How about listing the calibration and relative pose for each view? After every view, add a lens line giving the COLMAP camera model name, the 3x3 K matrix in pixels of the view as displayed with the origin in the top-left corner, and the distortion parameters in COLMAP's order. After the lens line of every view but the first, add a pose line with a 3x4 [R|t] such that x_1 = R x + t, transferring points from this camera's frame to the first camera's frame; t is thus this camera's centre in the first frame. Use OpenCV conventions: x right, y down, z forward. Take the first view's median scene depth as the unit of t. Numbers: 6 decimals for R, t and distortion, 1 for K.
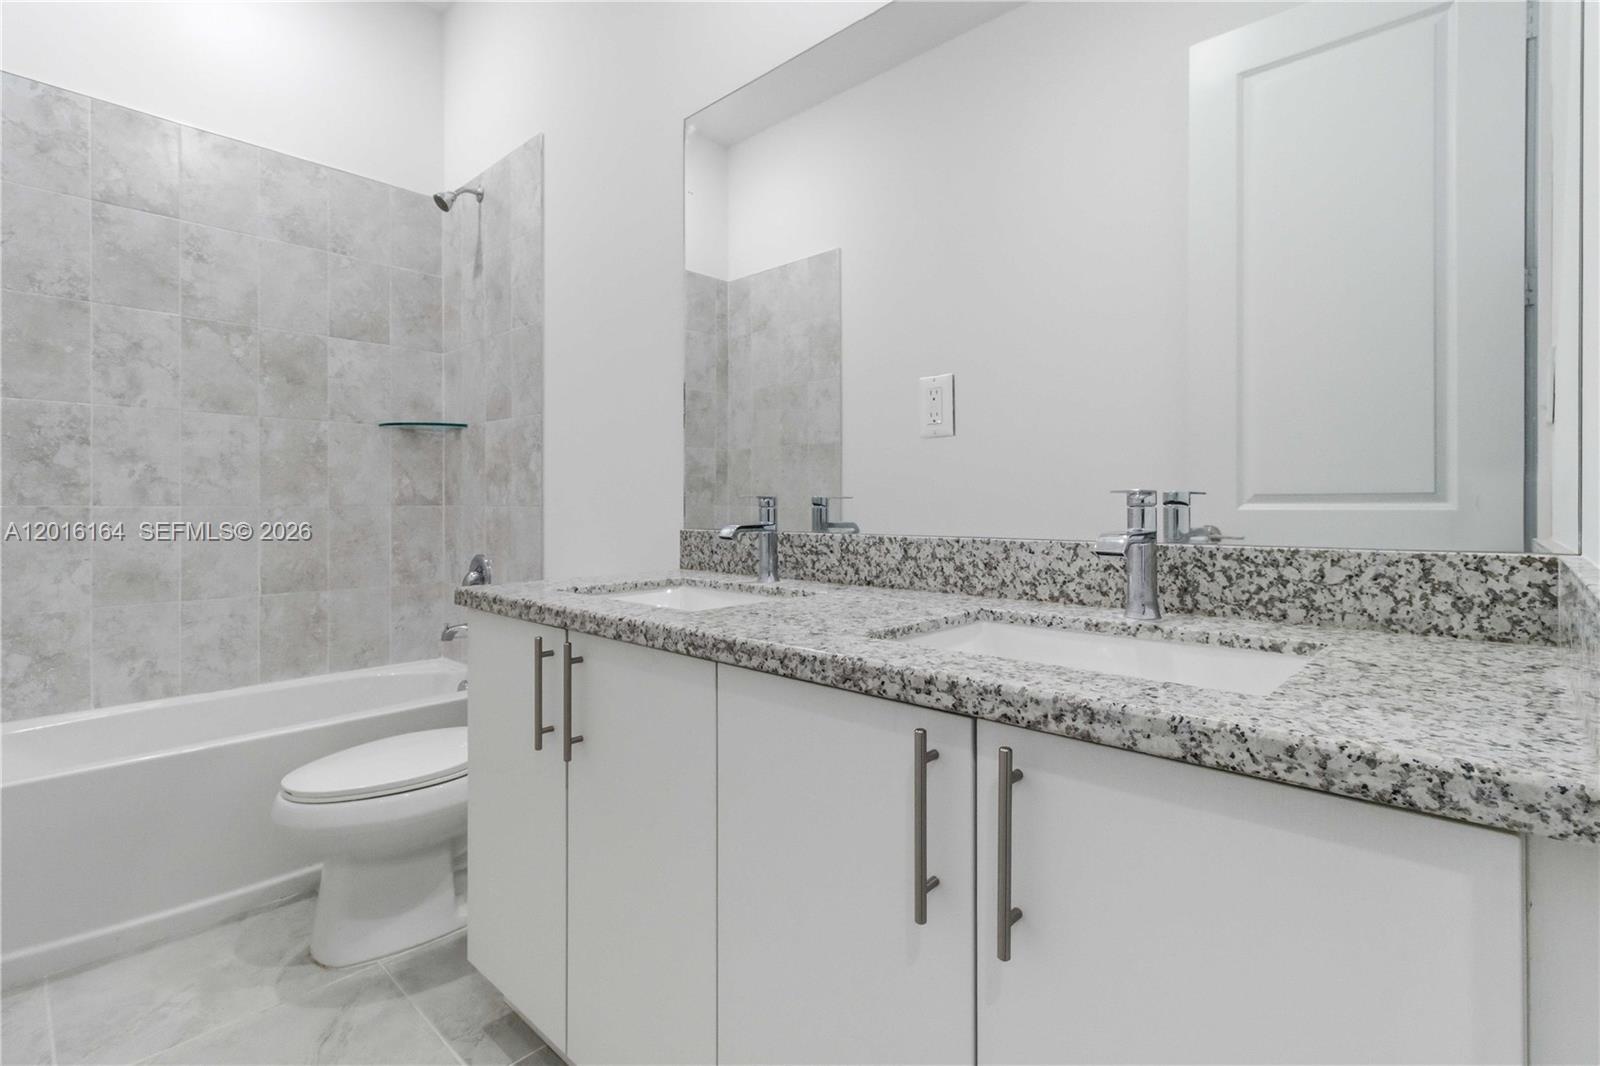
lens RADIAL K [[761.4, 0, 831.6], [0, 761.4, 507.9], [0, 0, 1]] dist [0.005230, 0.001169]
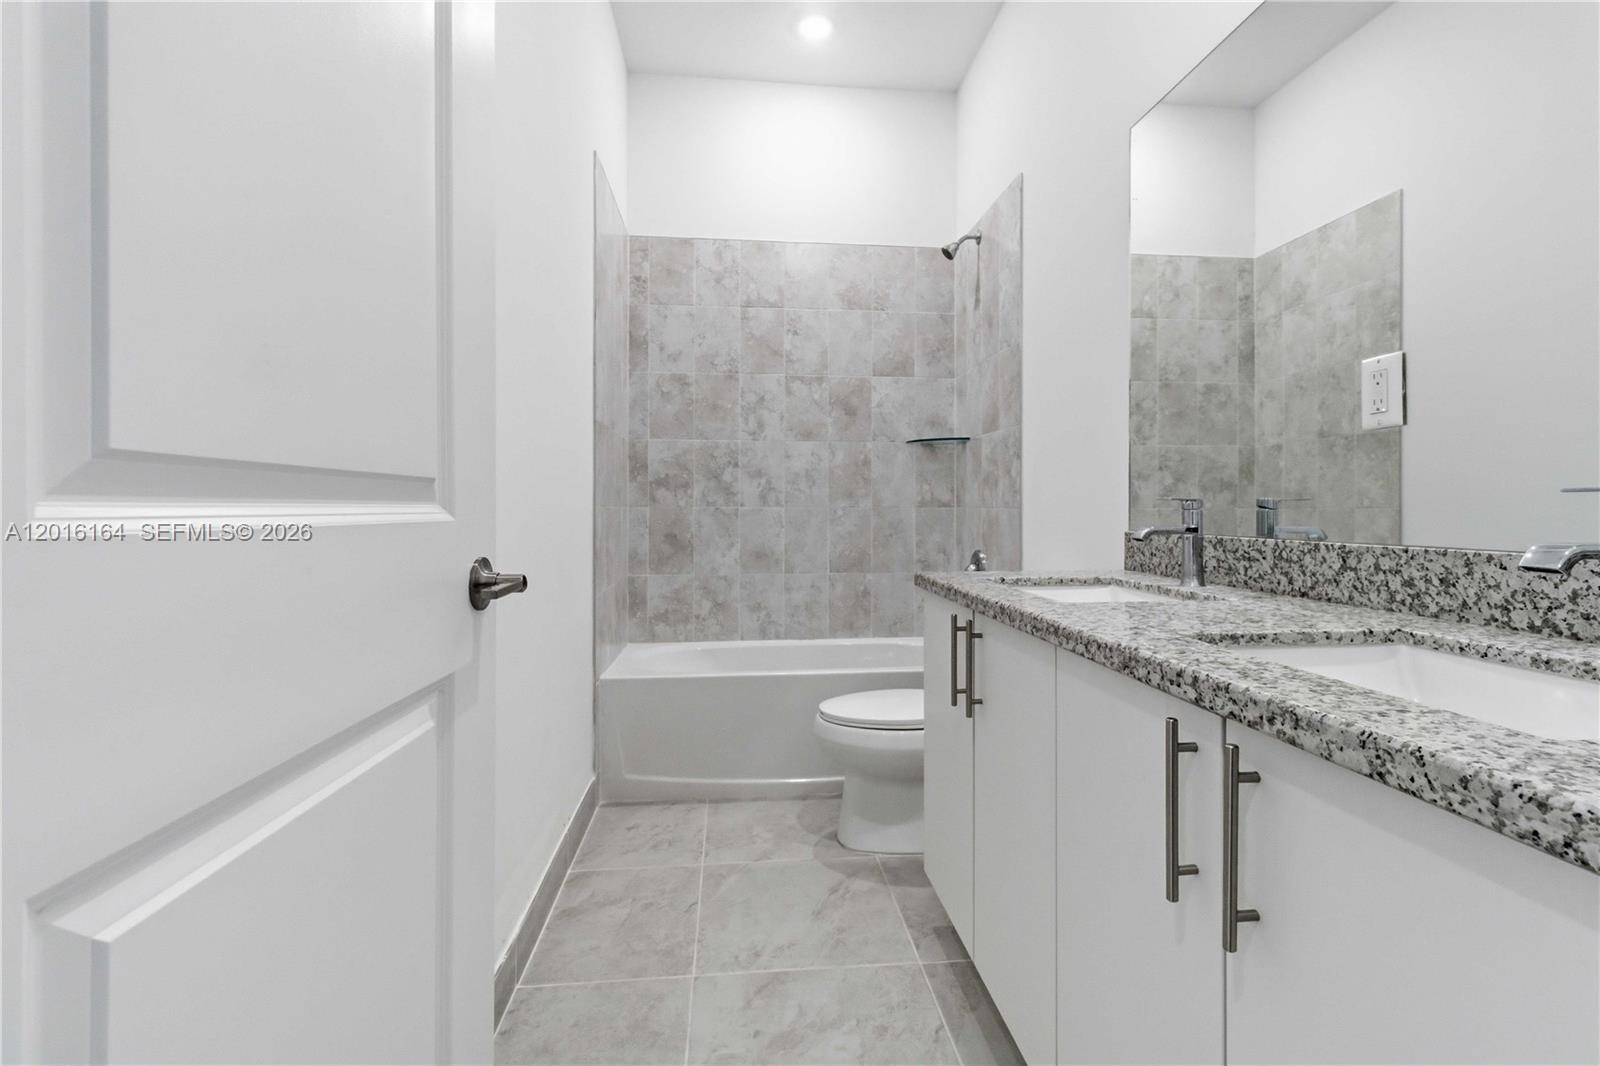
lens RADIAL K [[761.4, 0, 801.8], [0, 761.4, 509.6], [0, 0, 1]] dist [0.005230, 0.001169]
pose [[0.742561, 0.004107, -0.669766, 0.140263], [-0.004833, 0.999988, 0.000774, 0.000579], [0.669761, 0.002662, 0.742572, -0.042049]]
